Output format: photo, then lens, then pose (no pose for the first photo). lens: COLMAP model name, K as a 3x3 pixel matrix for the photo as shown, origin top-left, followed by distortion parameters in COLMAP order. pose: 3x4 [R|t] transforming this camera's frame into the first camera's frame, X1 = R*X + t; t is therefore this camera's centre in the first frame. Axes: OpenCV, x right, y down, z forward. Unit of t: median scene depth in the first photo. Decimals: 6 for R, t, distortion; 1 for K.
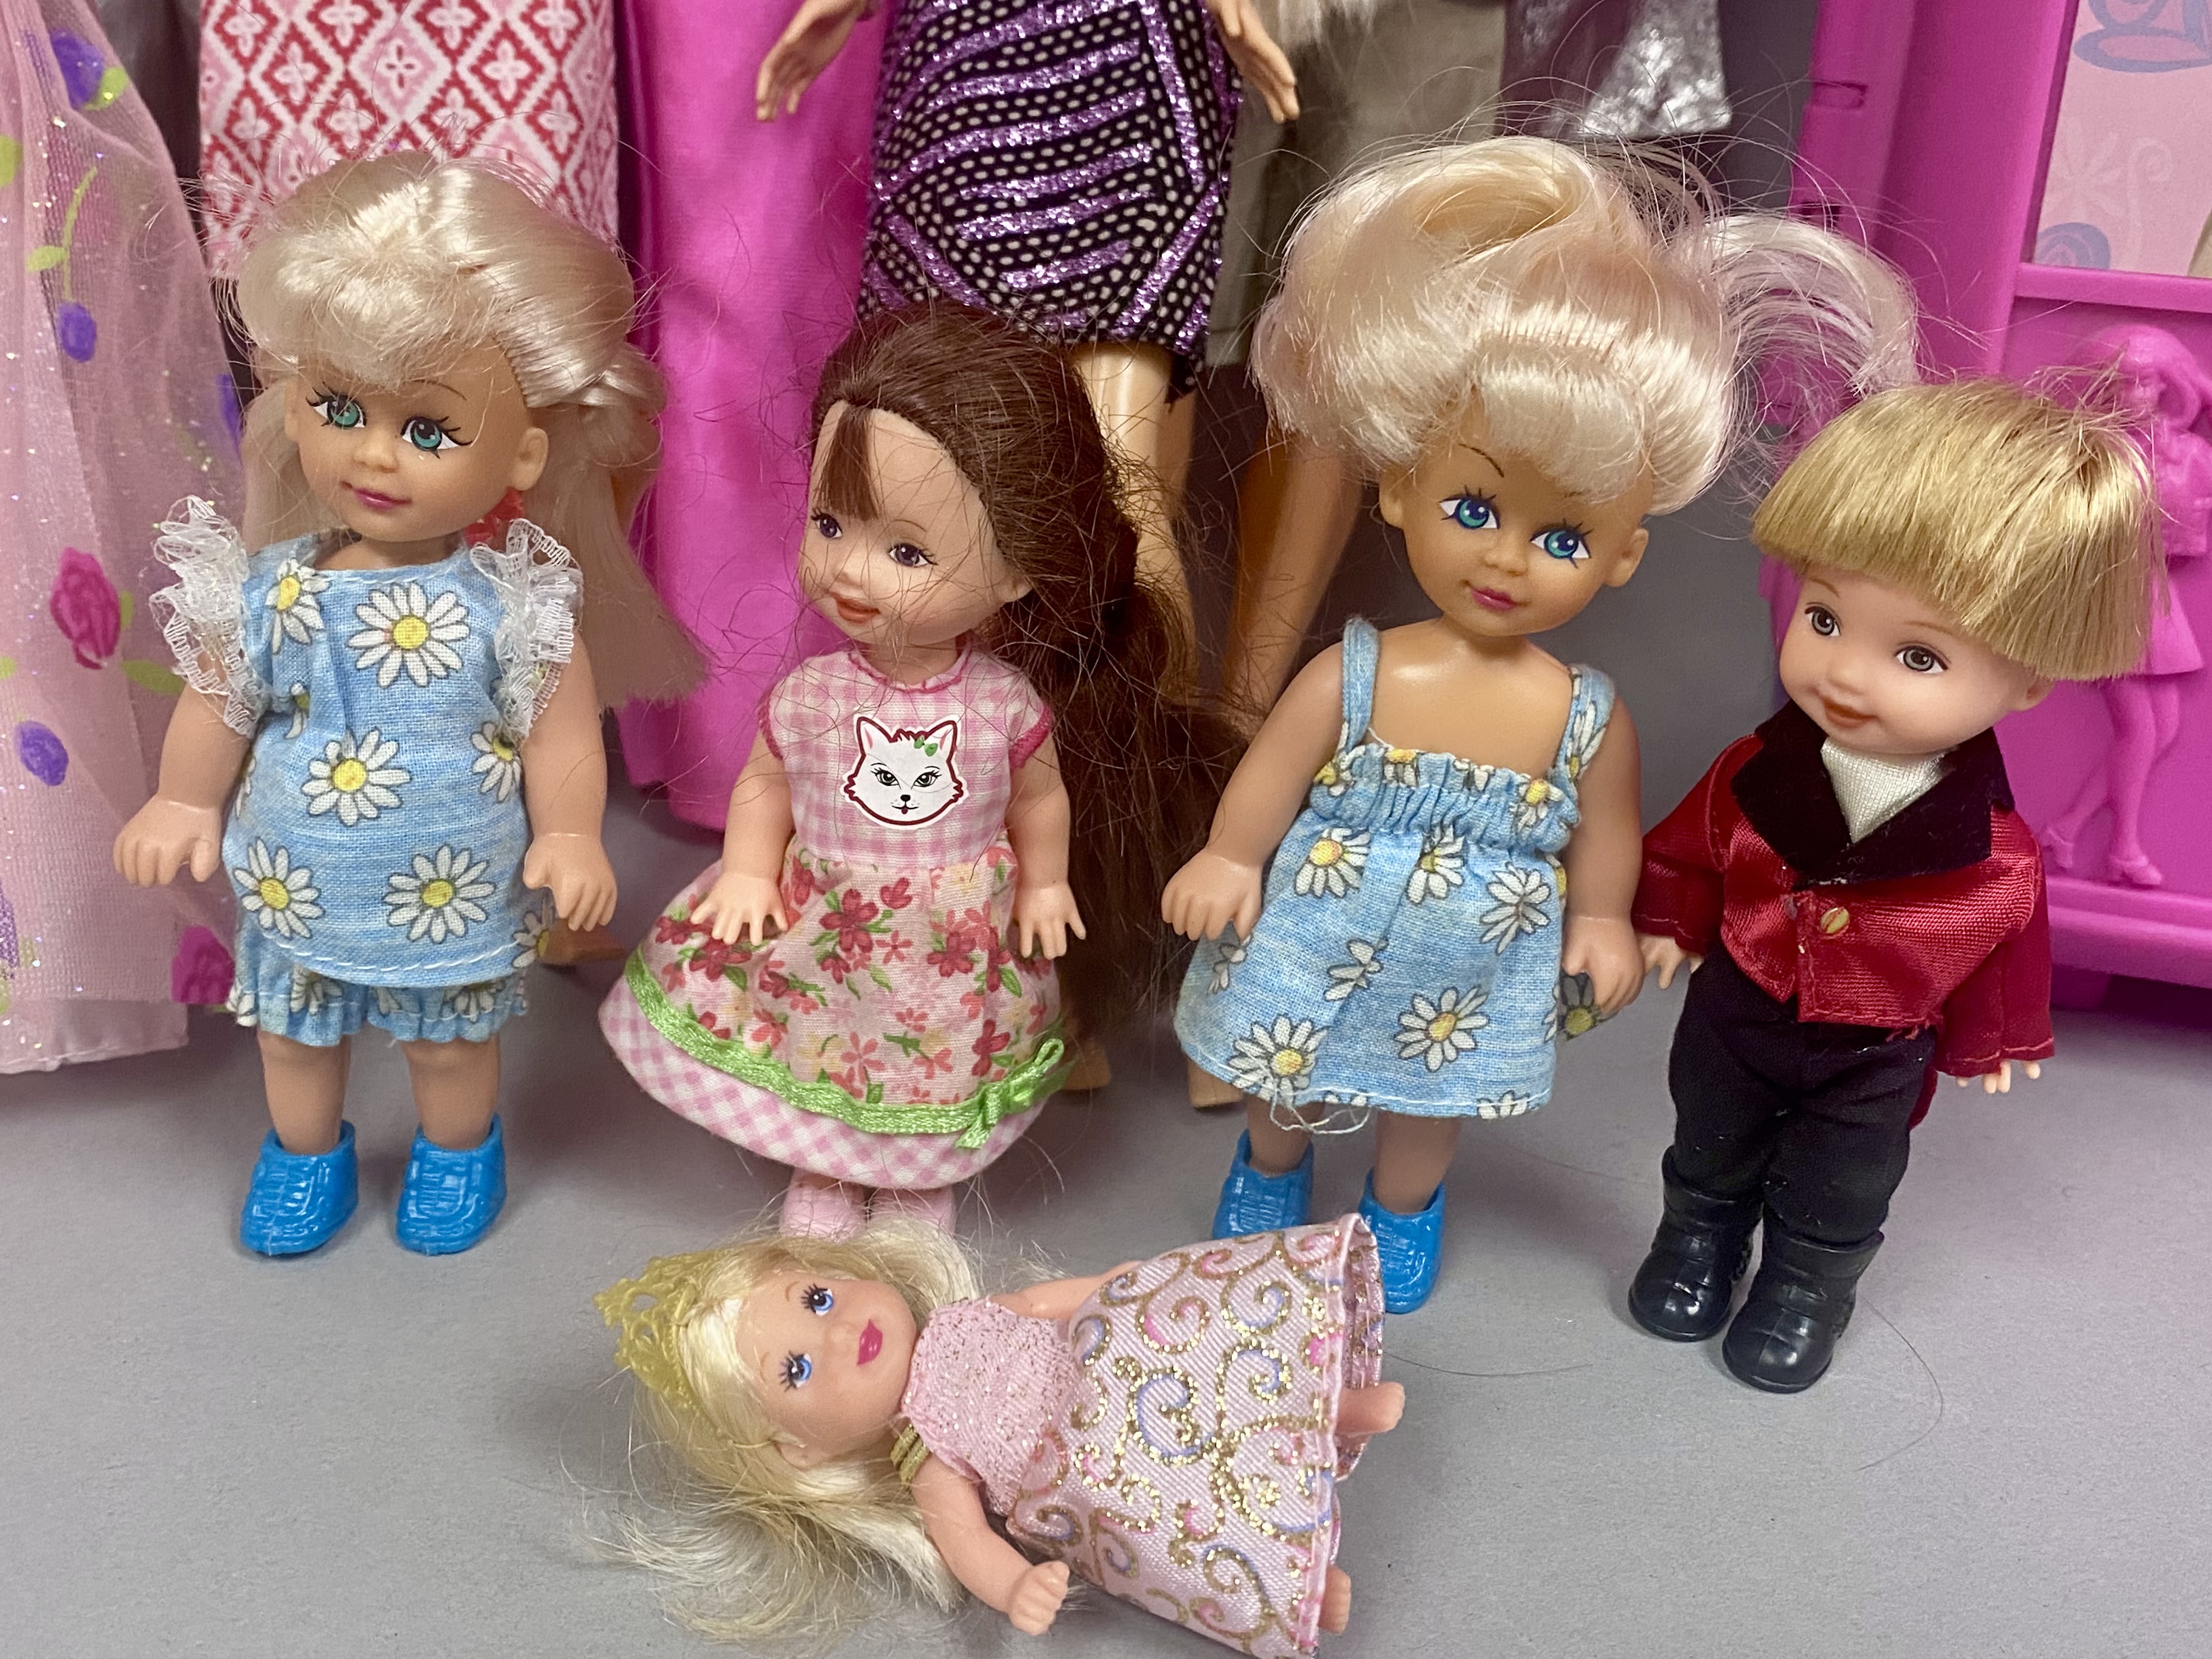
lens RADIAL K [[2712.1, 0, 1154.0], [0, 2712.1, 826.6], [0, 0, 1]] dist [0.065651, 0.000355]
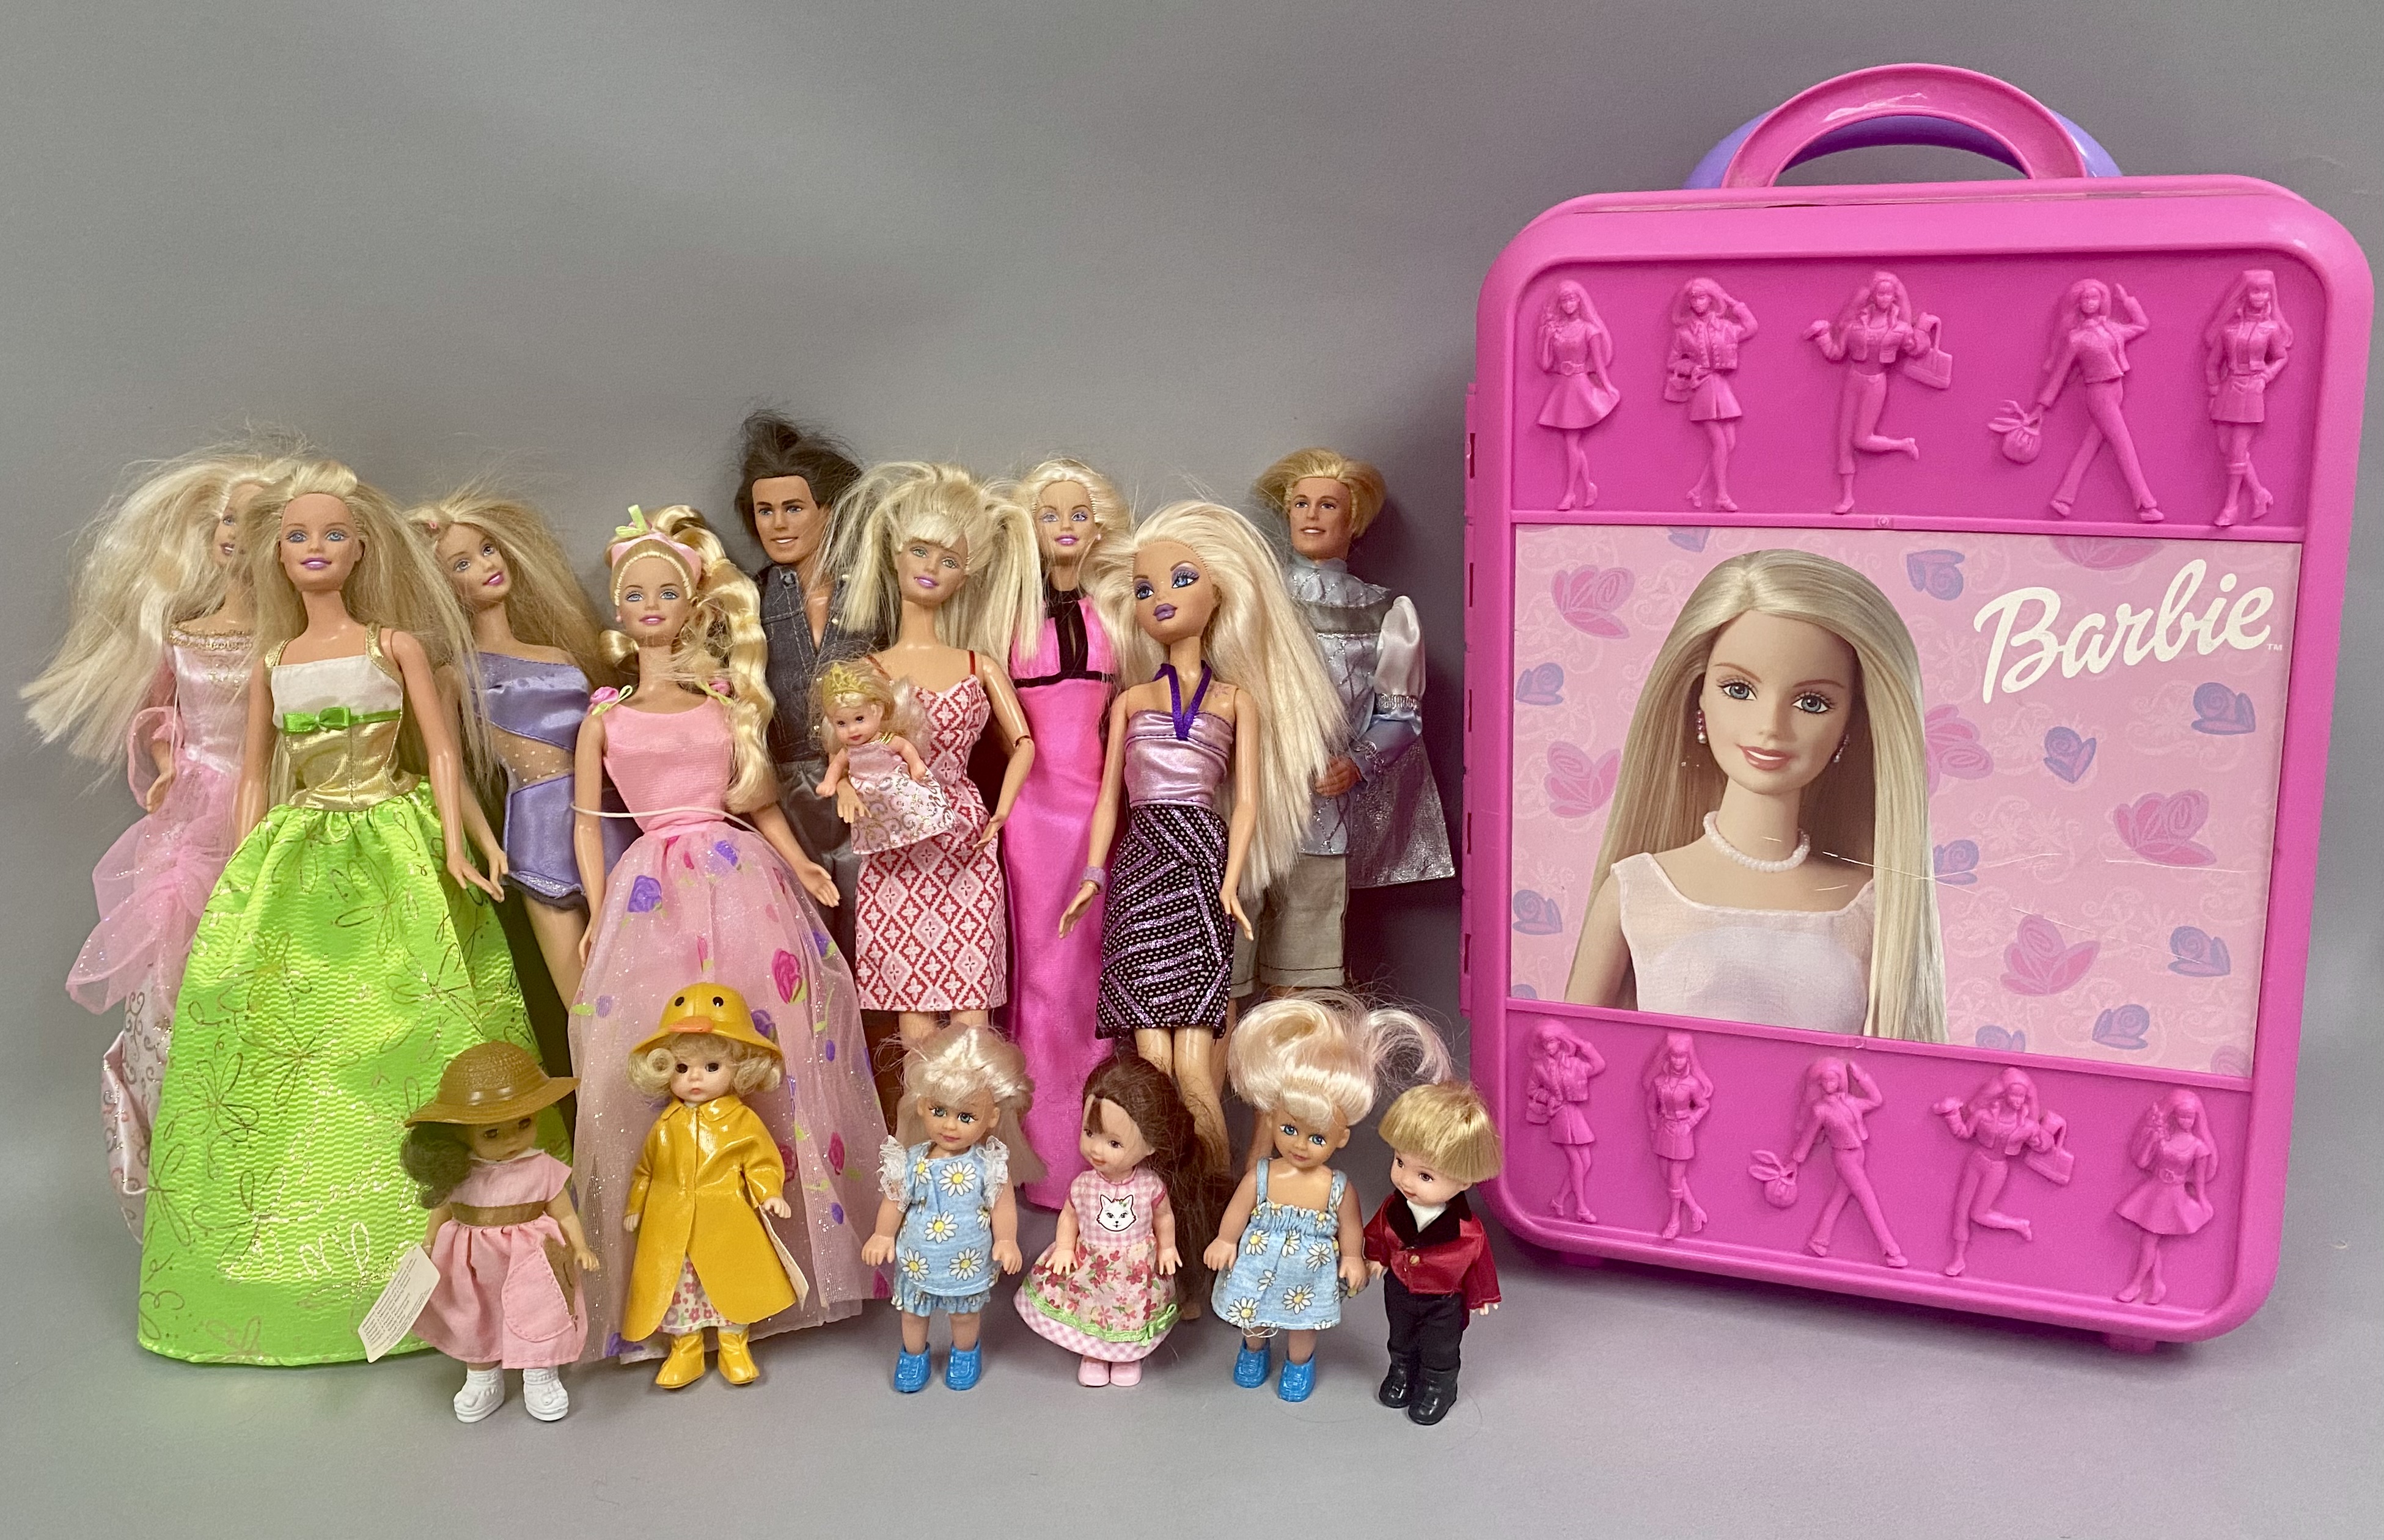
lens RADIAL K [[1642.4, 0, 1176.5], [0, 1642.4, 697.8], [0, 0, 1]] dist [-0.001210, -0.001492]
pose [[0.996928, -0.055397, -0.055376, 0.104156], [0.040205, 0.968635, -0.245213, -0.122325], [0.067223, 0.242233, 0.967886, -0.870790]]
